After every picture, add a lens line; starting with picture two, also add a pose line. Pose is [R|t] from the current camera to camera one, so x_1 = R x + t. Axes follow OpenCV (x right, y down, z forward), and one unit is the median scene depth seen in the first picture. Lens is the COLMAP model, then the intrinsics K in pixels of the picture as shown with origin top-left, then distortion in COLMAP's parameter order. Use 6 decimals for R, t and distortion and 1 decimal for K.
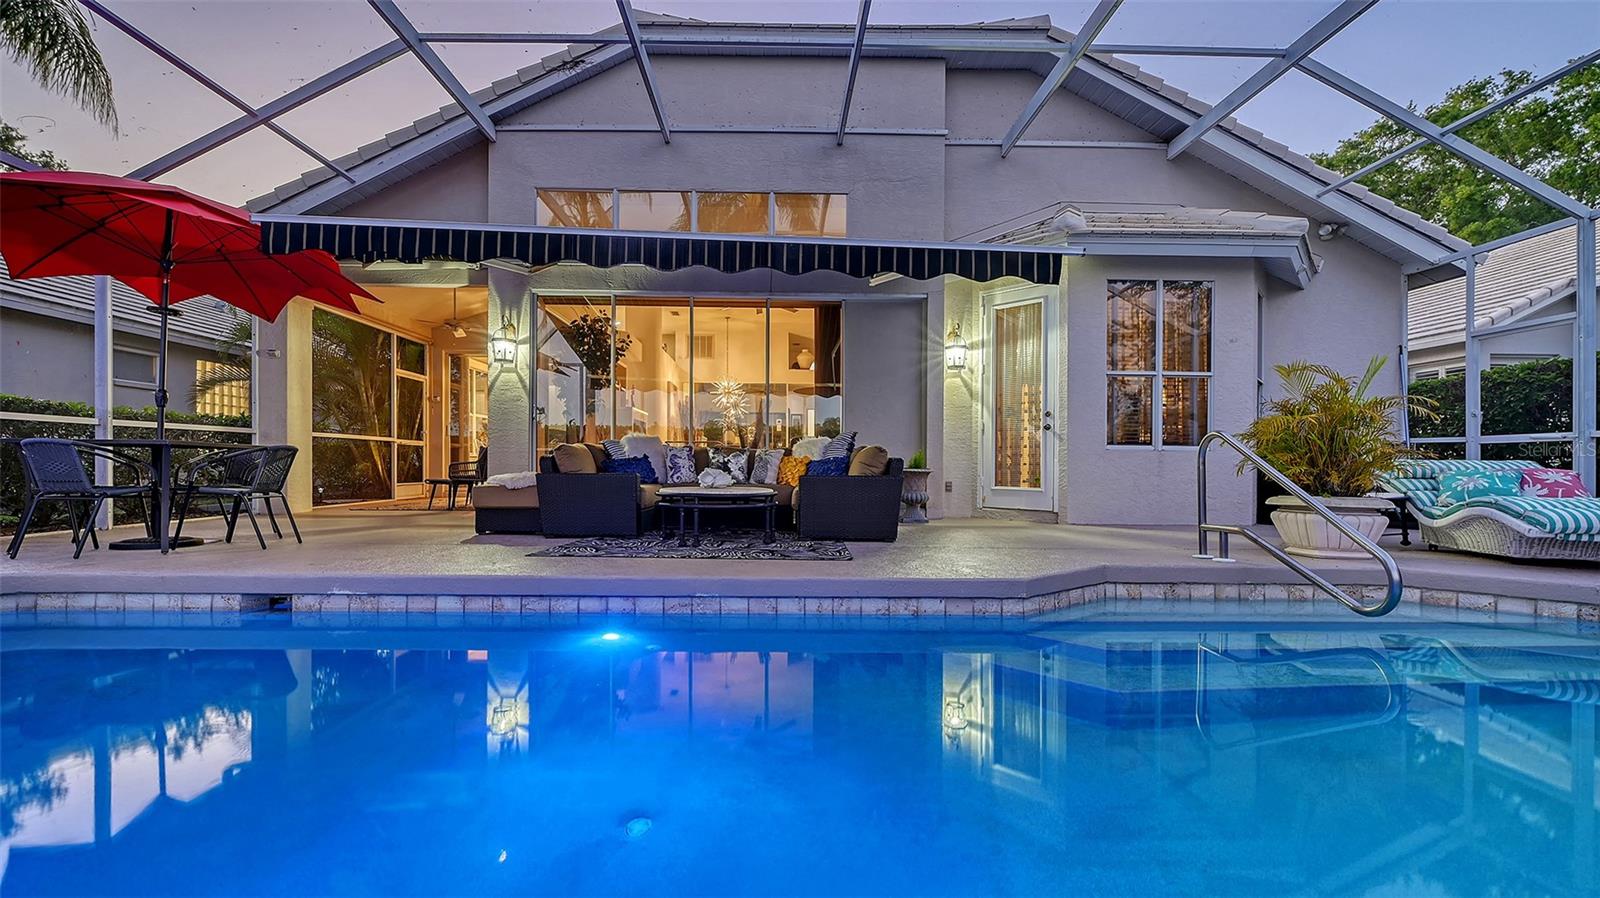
lens RADIAL K [[651.1, 0, 800.1], [0, 651.1, 466.0], [0, 0, 1]] dist [-0.001039, 0.000050]
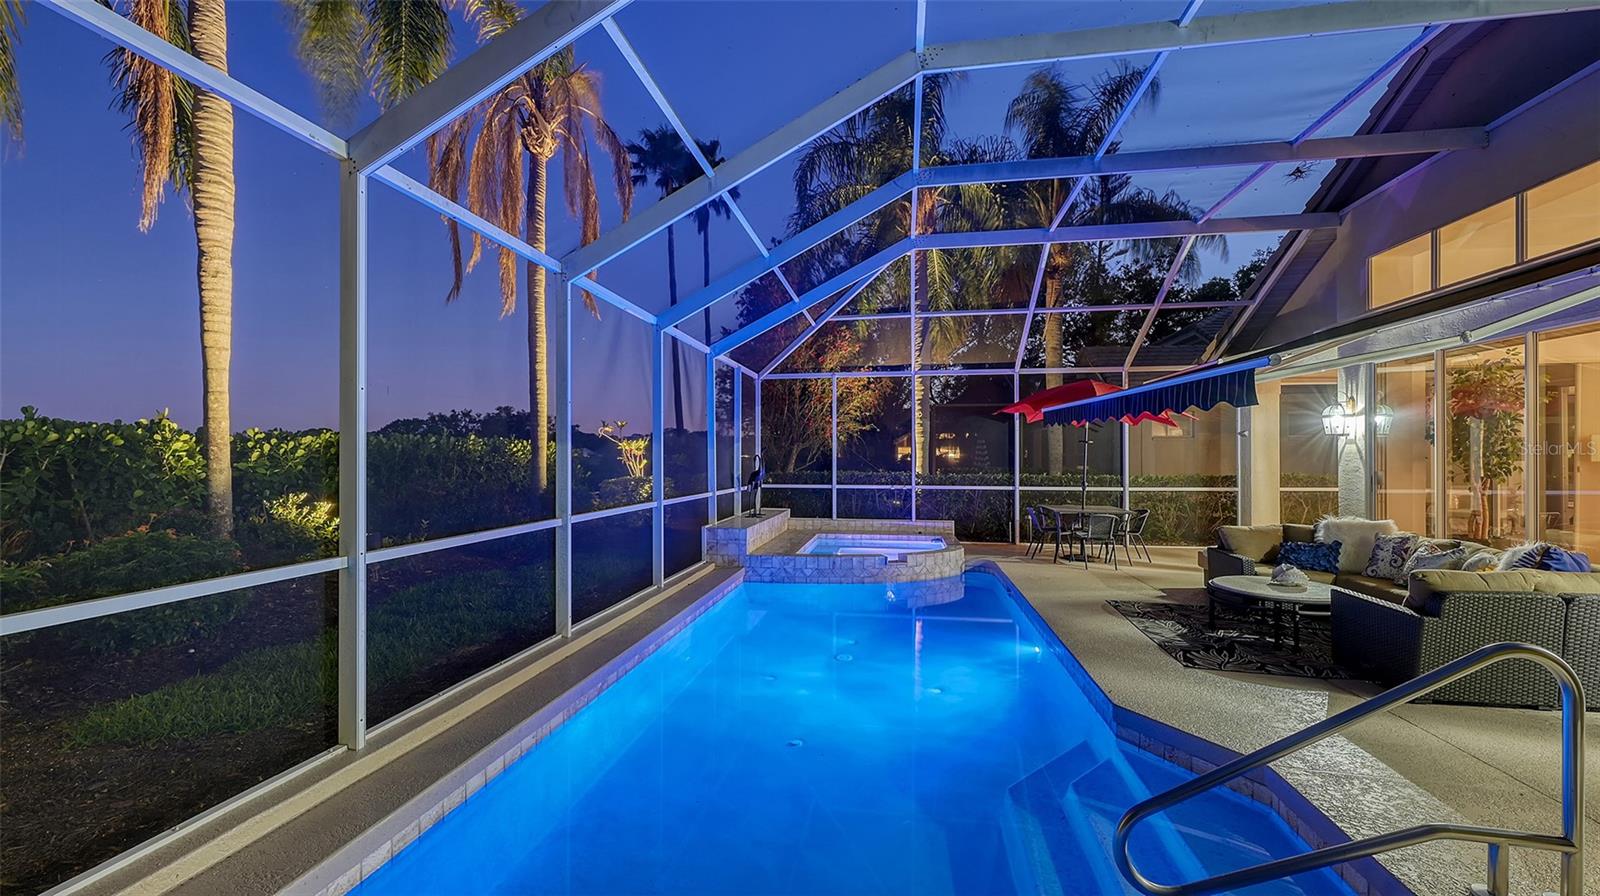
lens RADIAL K [[648.9, 0, 800.0], [0, 648.9, 448.0], [0, 0, 1]] dist [0.000785, 0.000117]
pose [[-0.194212, -0.017440, -0.980805, 0.743650], [-0.000785, 0.999844, -0.017623, -0.118418], [0.980959, -0.002652, -0.194195, 0.337610]]
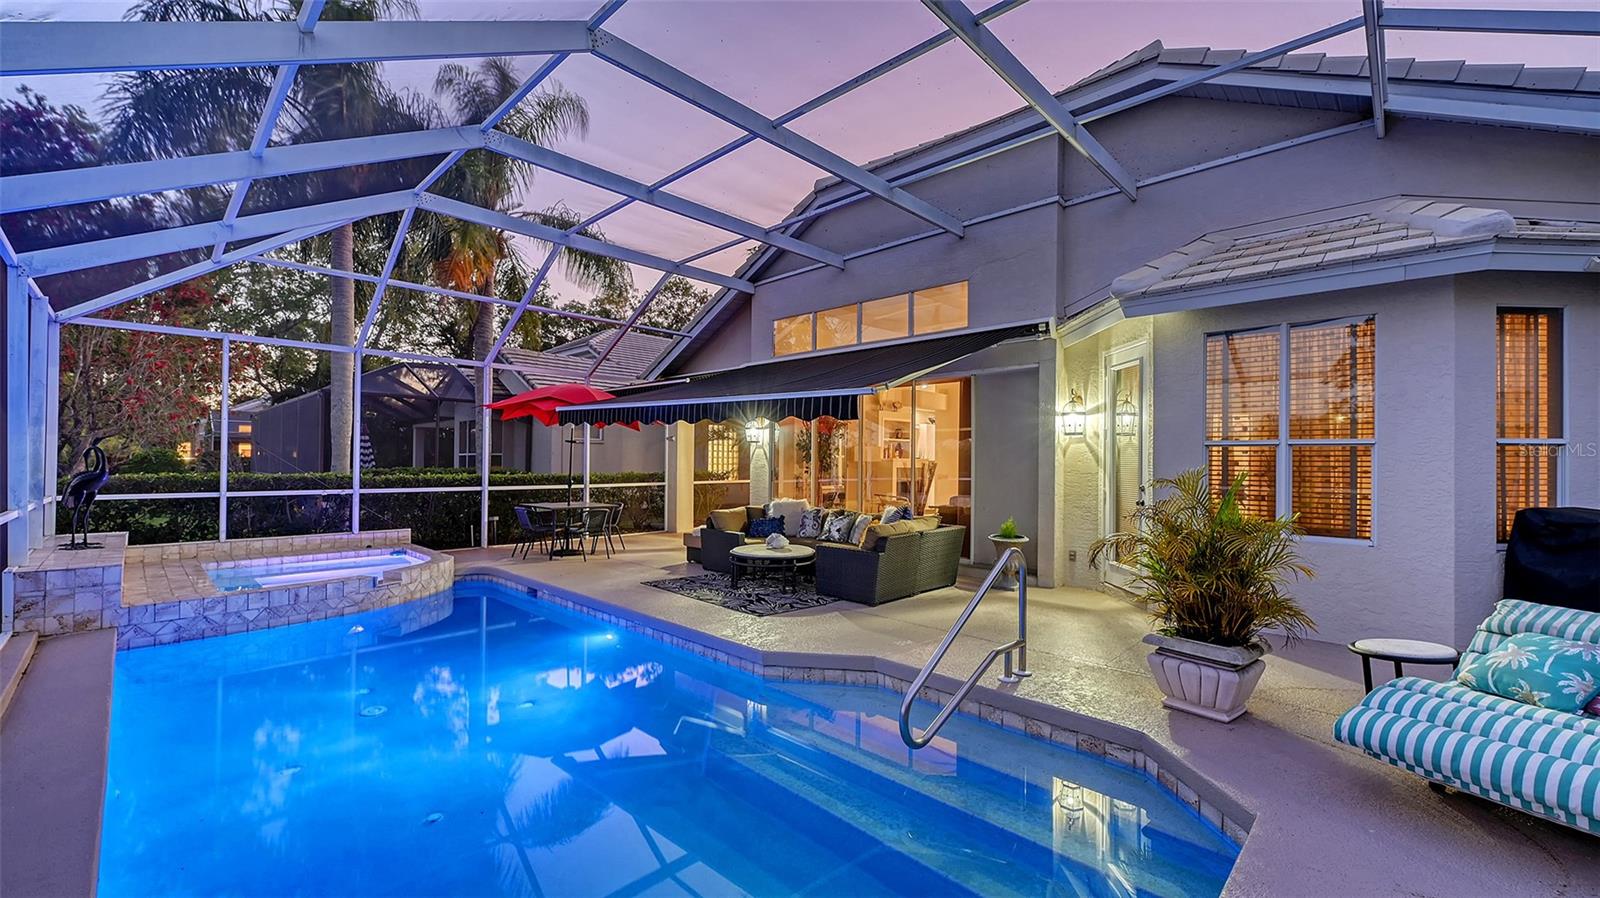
lens RADIAL K [[648.9, 0, 800.0], [0, 648.9, 449.0], [0, 0, 1]] dist [0.000785, 0.000117]
pose [[0.704140, -0.012456, -0.709952, 0.668532], [-0.003965, 0.999762, -0.021473, -0.111195], [0.710050, 0.017935, 0.703923, 0.030615]]
